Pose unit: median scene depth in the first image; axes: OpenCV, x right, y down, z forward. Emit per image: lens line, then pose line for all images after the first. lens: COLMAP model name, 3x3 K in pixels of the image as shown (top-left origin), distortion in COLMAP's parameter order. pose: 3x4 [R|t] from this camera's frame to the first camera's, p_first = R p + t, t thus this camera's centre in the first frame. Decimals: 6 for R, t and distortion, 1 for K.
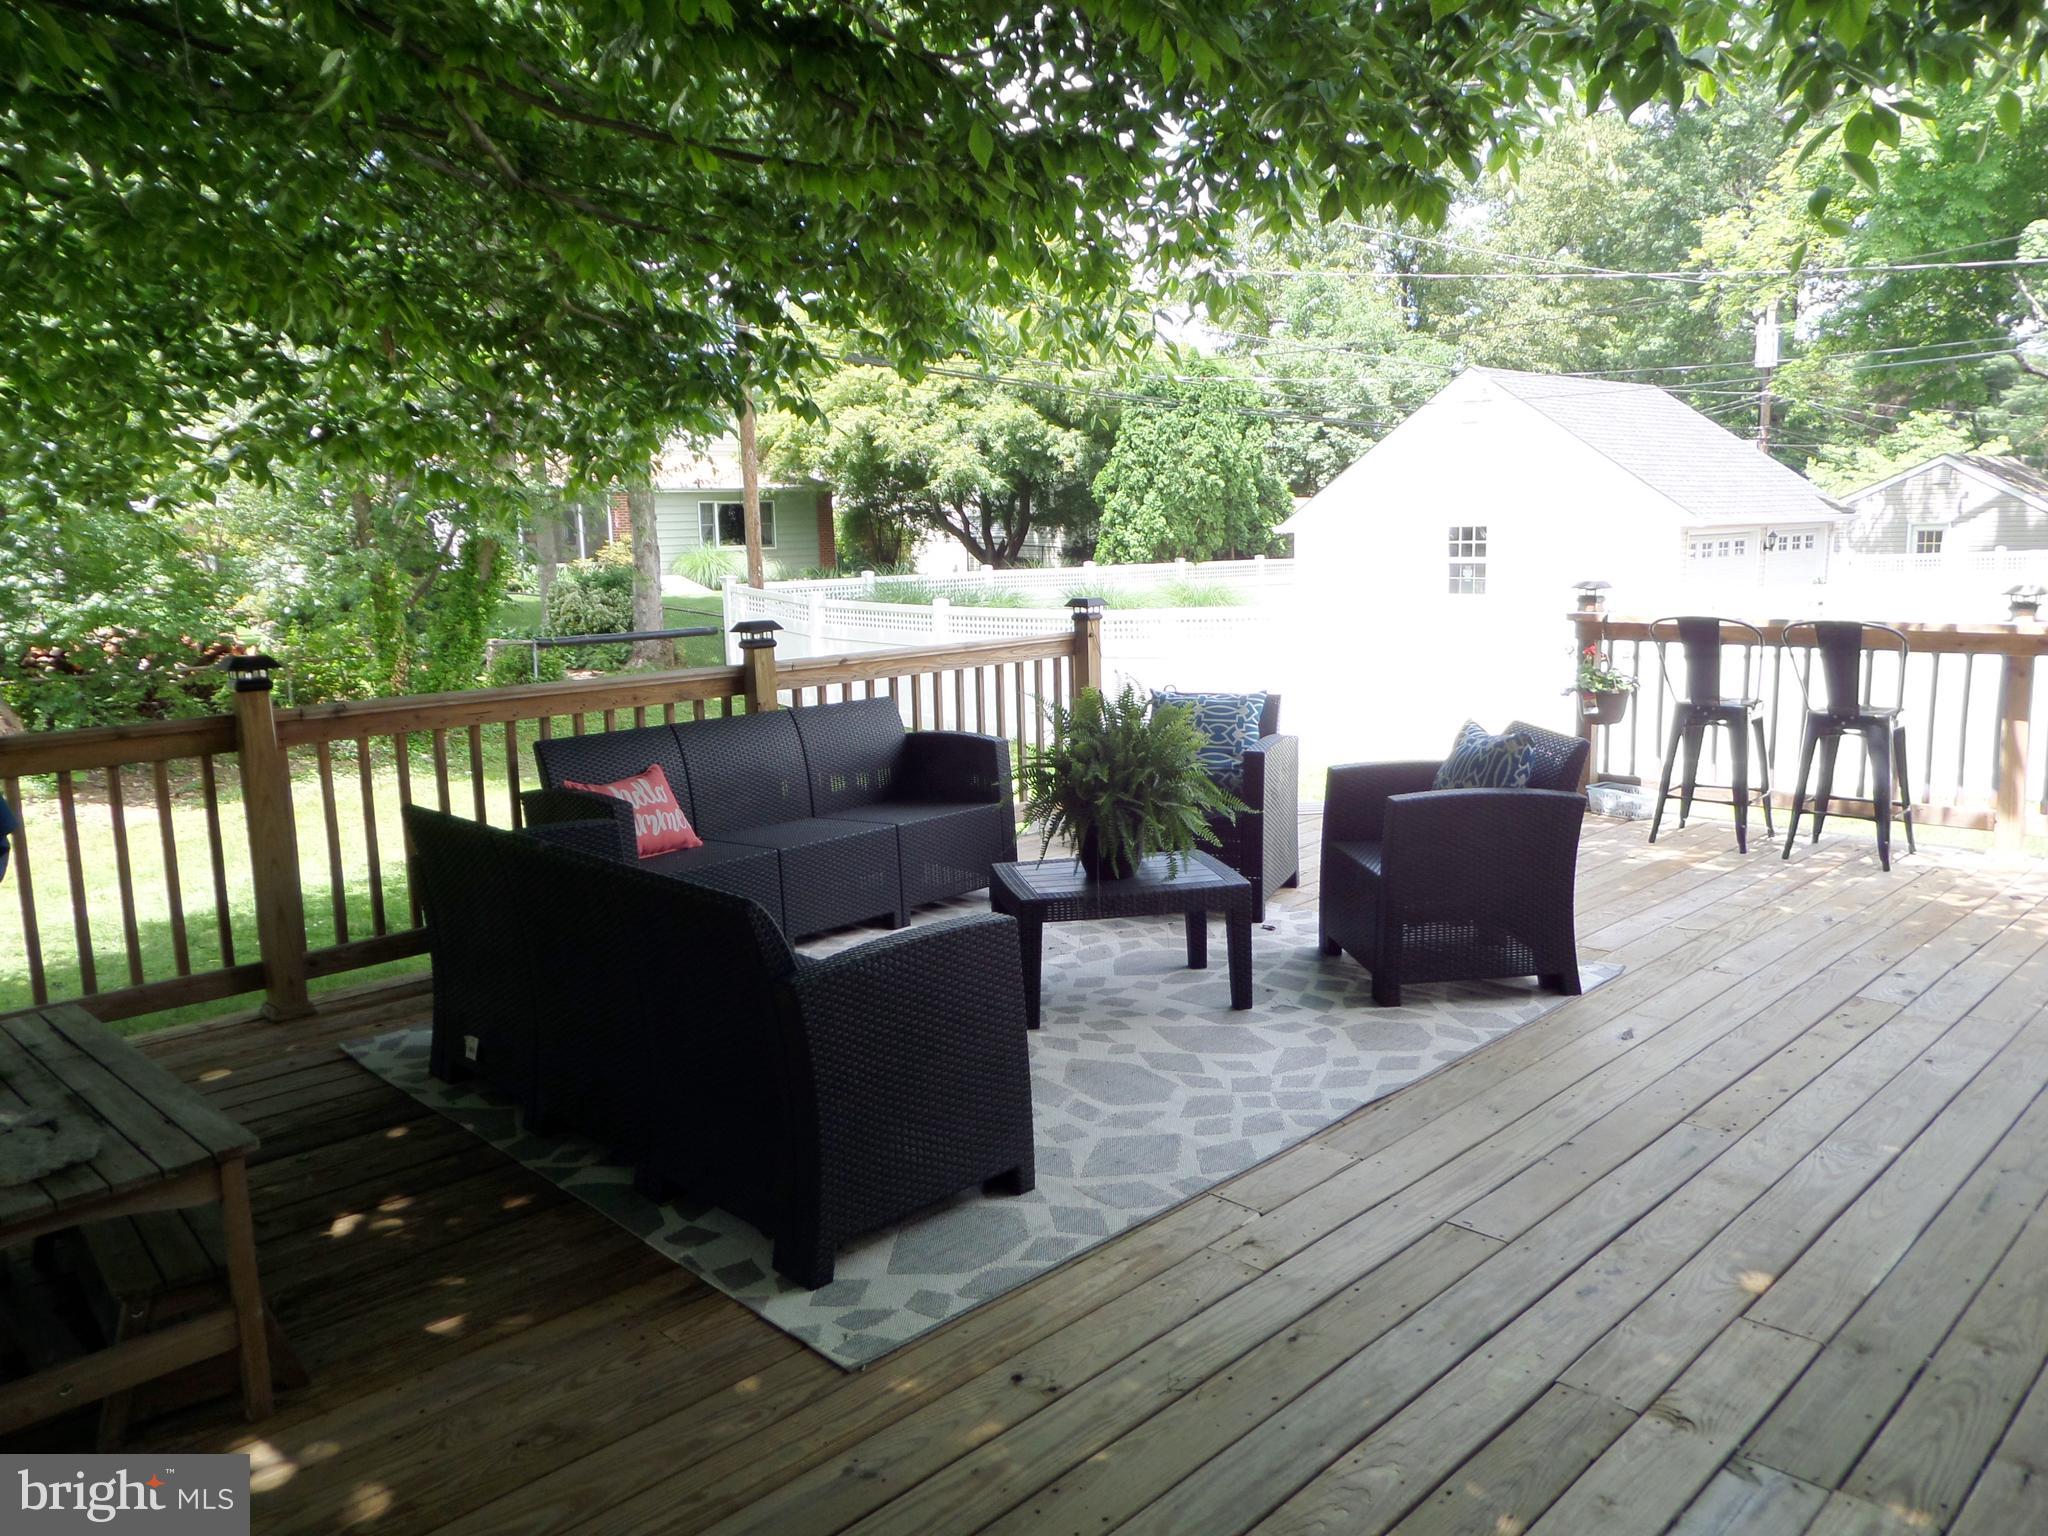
lens RADIAL K [[1520.2, 0, 1028.4], [0, 1520.2, 748.0], [0, 0, 1]] dist [0.003656, -0.012212]
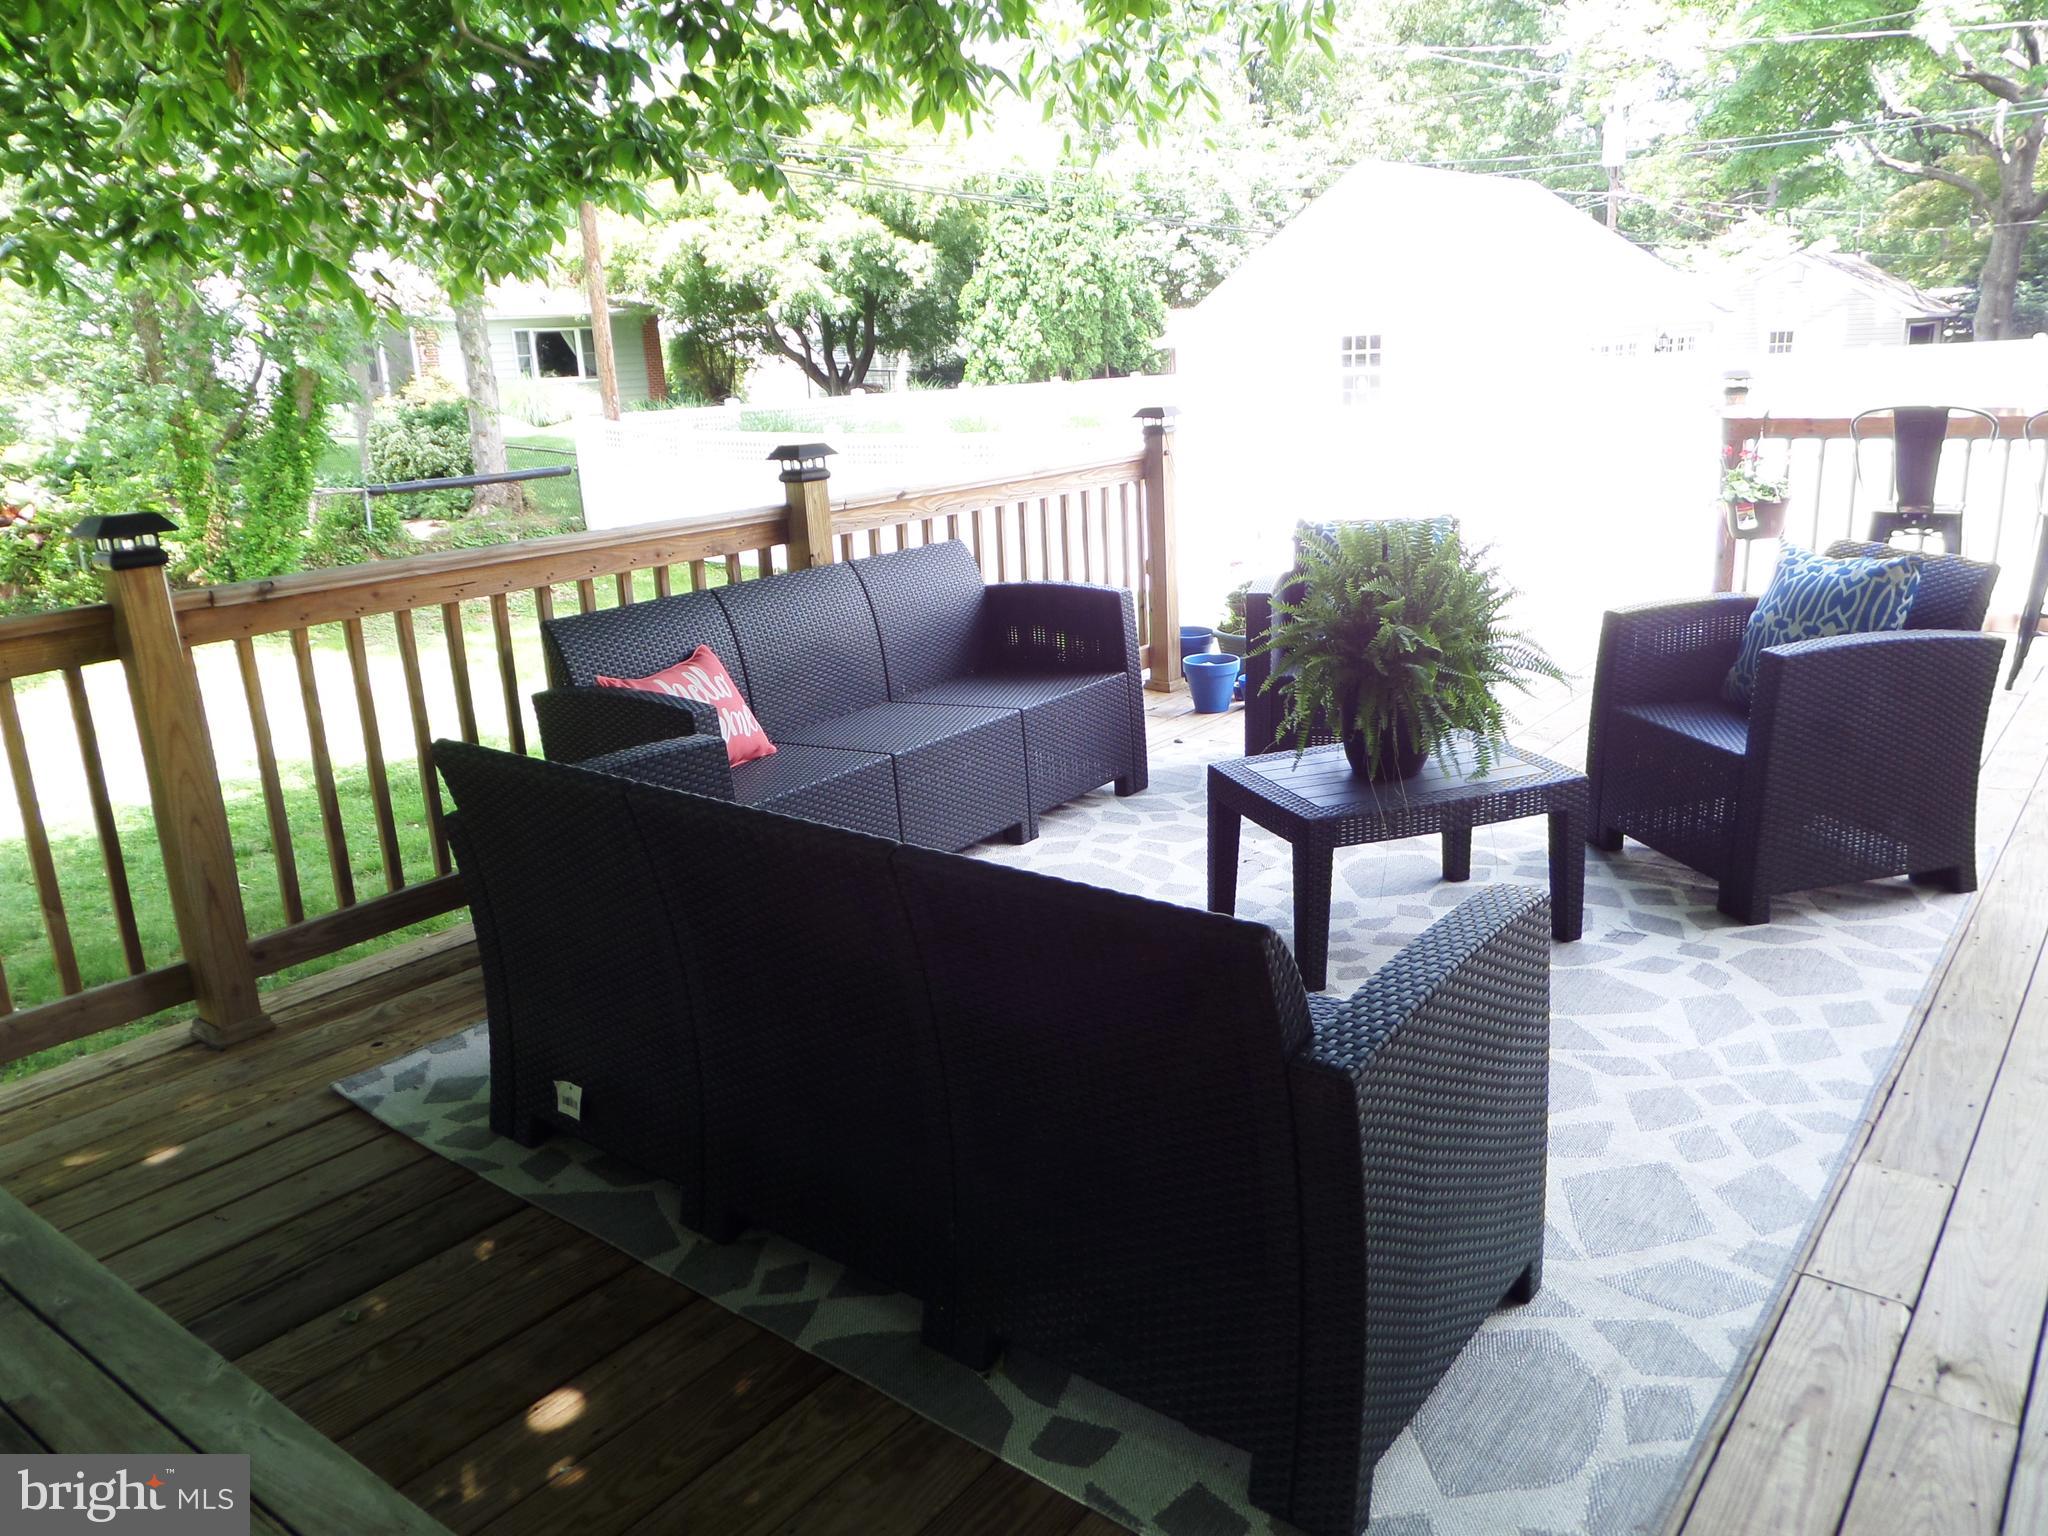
lens RADIAL K [[1520.2, 0, 1028.4], [0, 1520.2, 748.0], [0, 0, 1]] dist [0.003656, -0.012212]
pose [[0.992408, -0.052966, 0.111003, -0.060980], [0.040490, 0.992908, 0.111780, -0.005287], [-0.116136, -0.106436, 0.987514, 0.088751]]
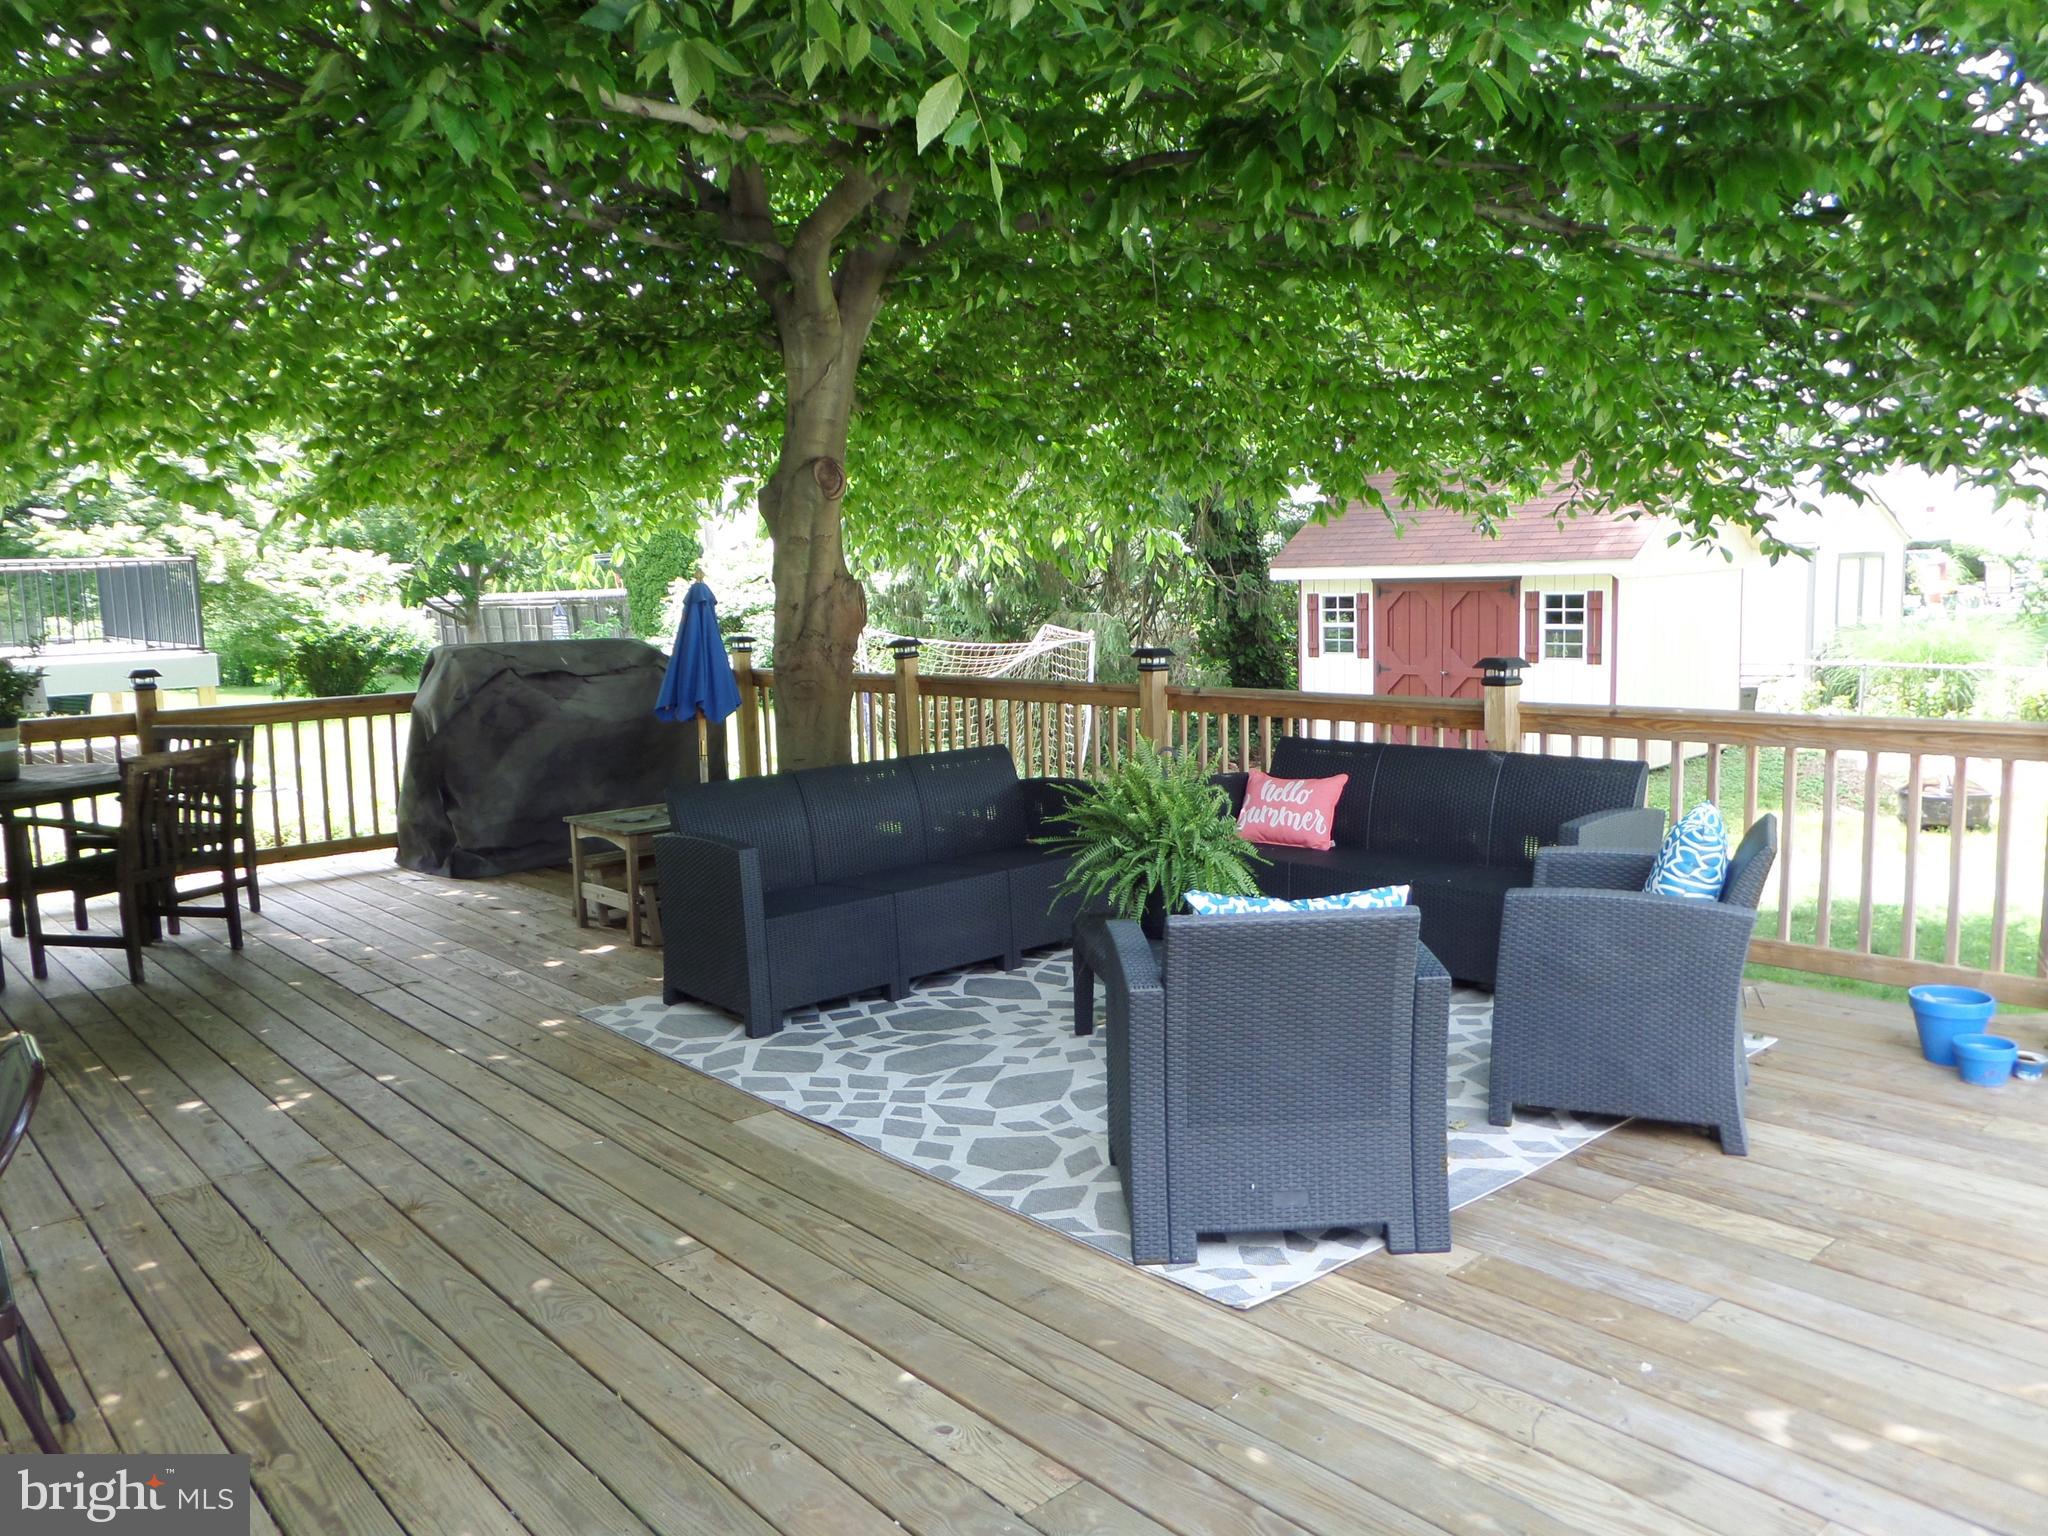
lens RADIAL K [[1520.2, 0, 1028.4], [0, 1520.2, 748.0], [0, 0, 1]] dist [0.003656, -0.012212]
pose [[-0.069267, 0.139402, -0.987810, 0.311486], [-0.110204, 0.983059, 0.146459, -0.052147], [0.991492, 0.119005, -0.052731, 0.289315]]
